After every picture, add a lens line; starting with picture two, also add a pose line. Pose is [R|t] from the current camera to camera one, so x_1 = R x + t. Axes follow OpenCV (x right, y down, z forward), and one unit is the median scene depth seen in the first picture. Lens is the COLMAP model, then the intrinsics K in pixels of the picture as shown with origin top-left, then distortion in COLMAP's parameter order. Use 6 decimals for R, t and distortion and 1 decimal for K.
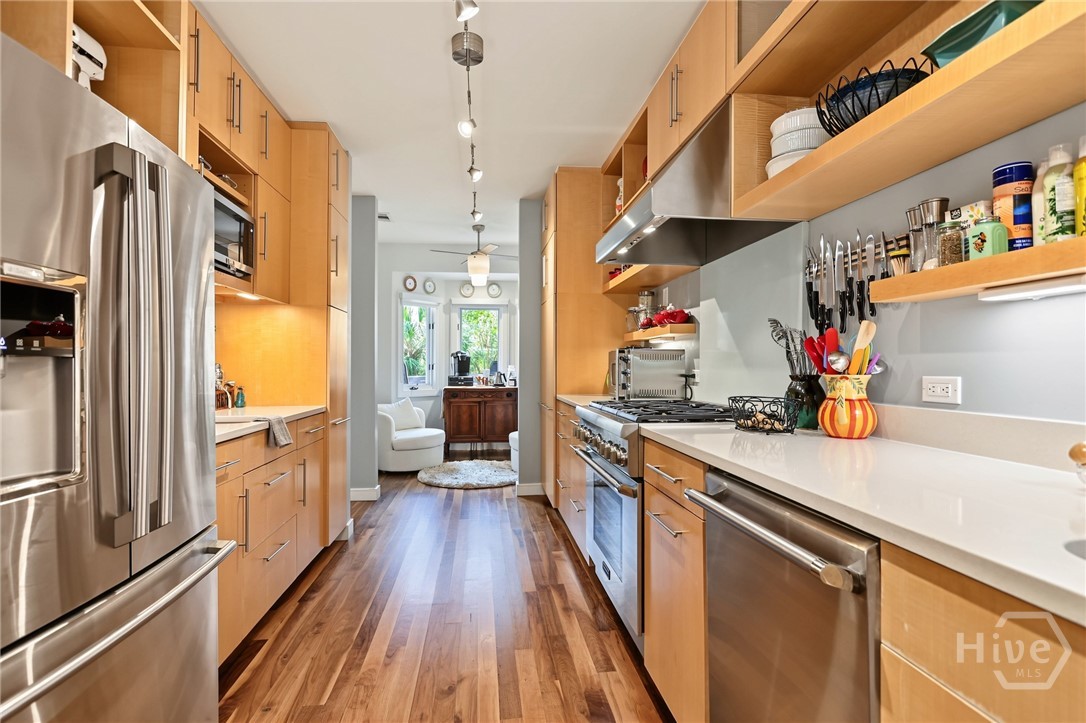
lens RADIAL K [[514.0, 0, 536.7], [0, 514.0, 362.5], [0, 0, 1]] dist [-0.001036, 0.000276]
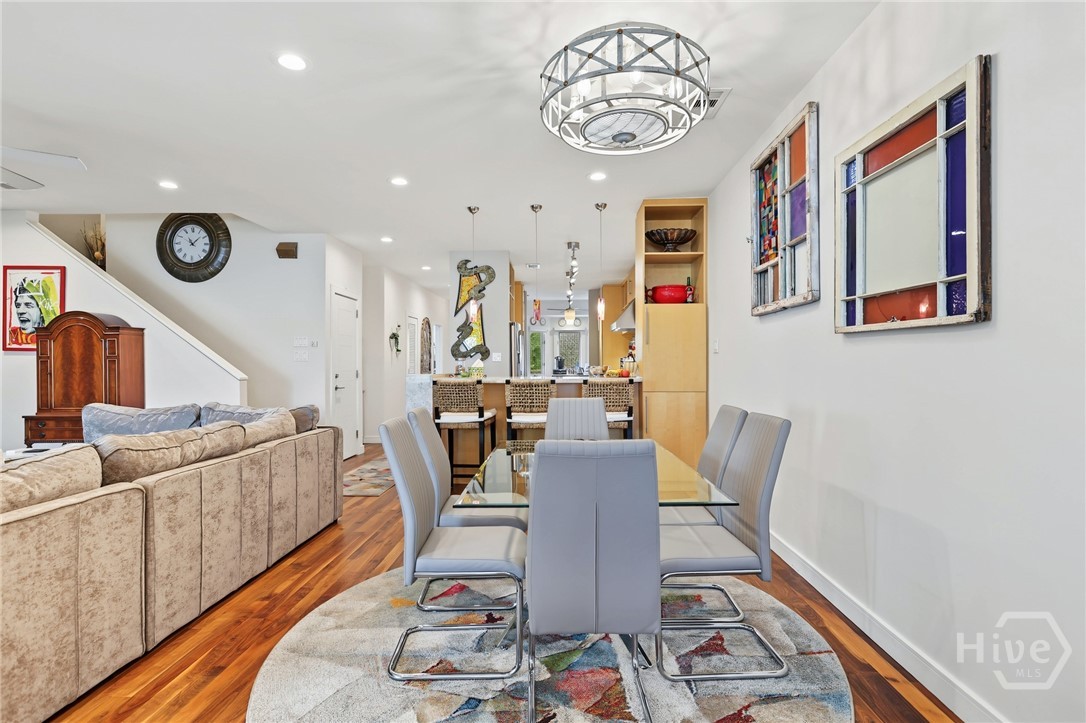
lens RADIAL K [[514.0, 0, 536.7], [0, 514.0, 362.5], [0, 0, 1]] dist [-0.001036, 0.000276]
pose [[0.987056, -0.000051, -0.160378, 0.079507], [0.000299, 0.999999, 0.001526, -0.002162], [0.160377, -0.001555, 0.987055, -0.982039]]
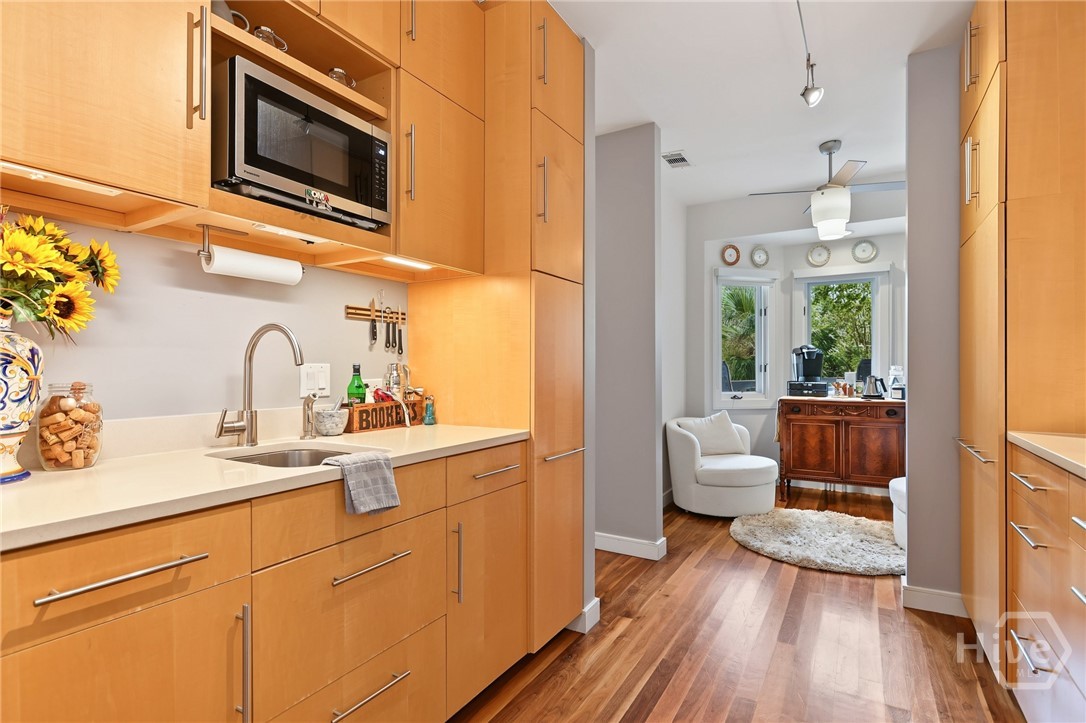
lens RADIAL K [[531.7, 0, 541.3], [0, 531.7, 365.7], [0, 0, 1]] dist [0.000019, 0.000703]
pose [[0.796322, -0.003664, -0.604862, -0.001855], [0.005521, 0.999984, 0.001211, 0.002624], [0.604848, -0.004304, 0.796329, 0.255888]]
